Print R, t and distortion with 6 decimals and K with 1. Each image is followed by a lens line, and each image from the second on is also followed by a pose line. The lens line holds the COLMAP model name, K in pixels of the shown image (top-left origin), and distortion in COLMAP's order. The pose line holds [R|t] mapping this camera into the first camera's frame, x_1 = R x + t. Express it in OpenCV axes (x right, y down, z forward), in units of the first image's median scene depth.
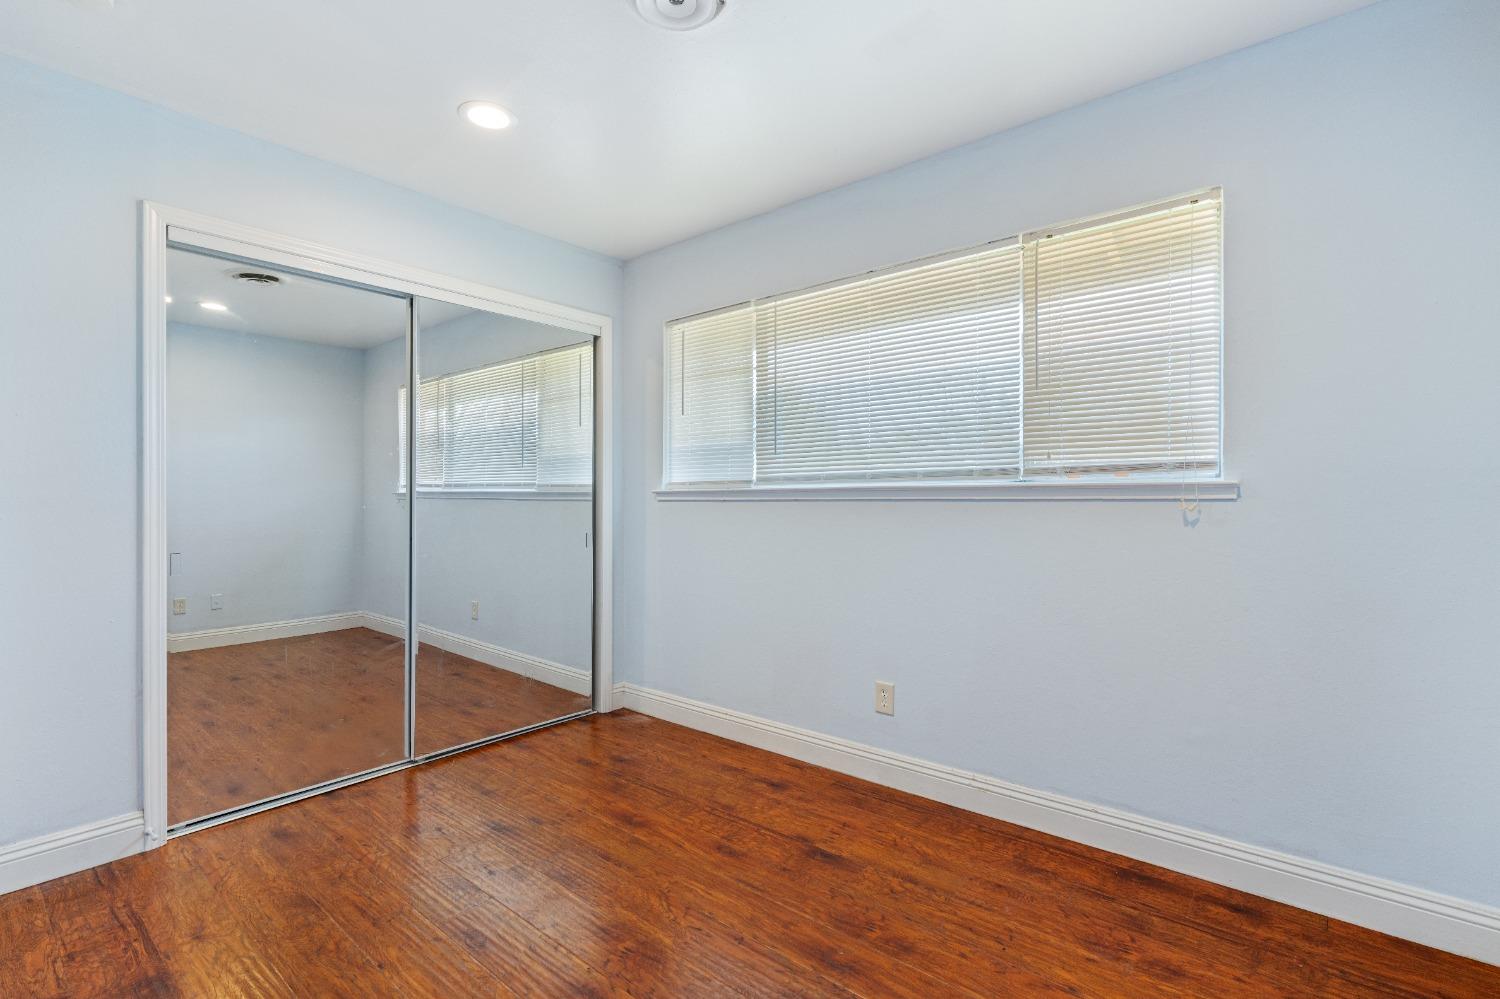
lens RADIAL K [[683.1, 0, 732.6], [0, 683.1, 495.2], [0, 0, 1]] dist [0.000141, 0.000096]
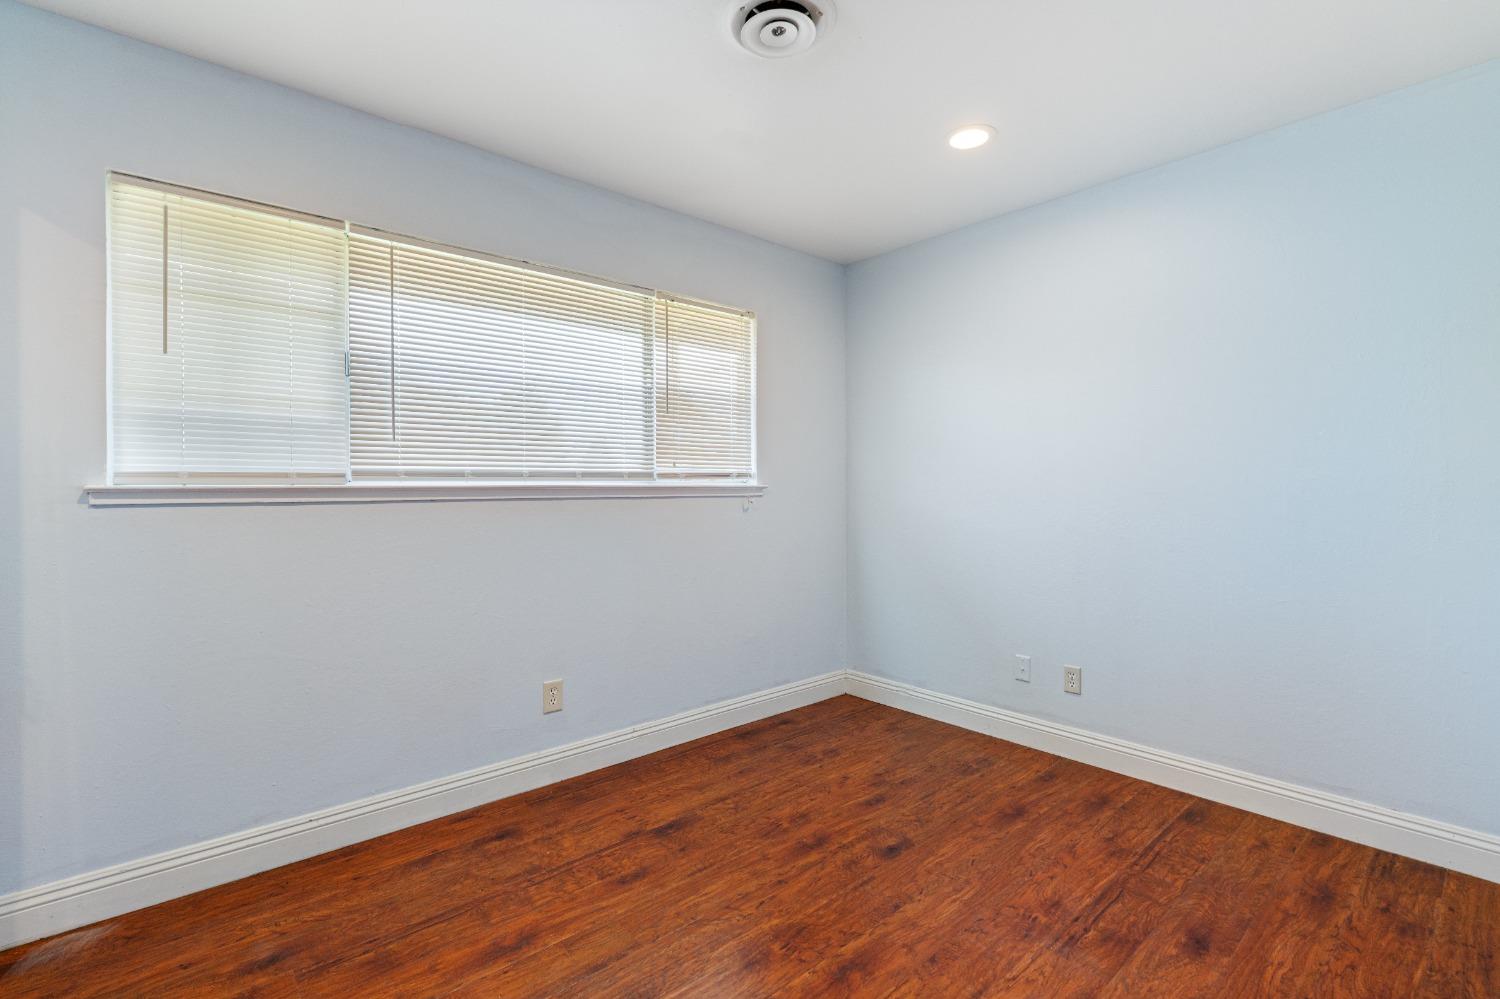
lens RADIAL K [[659.3, 0, 750.0], [0, 659.3, 499.5], [0, 0, 1]] dist [-0.002527, -0.000287]
pose [[0.162300, -0.002316, 0.986739, -0.733378], [0.010291, 0.999947, 0.000654, 0.011316], [-0.986688, 0.010048, 0.162315, 0.595414]]
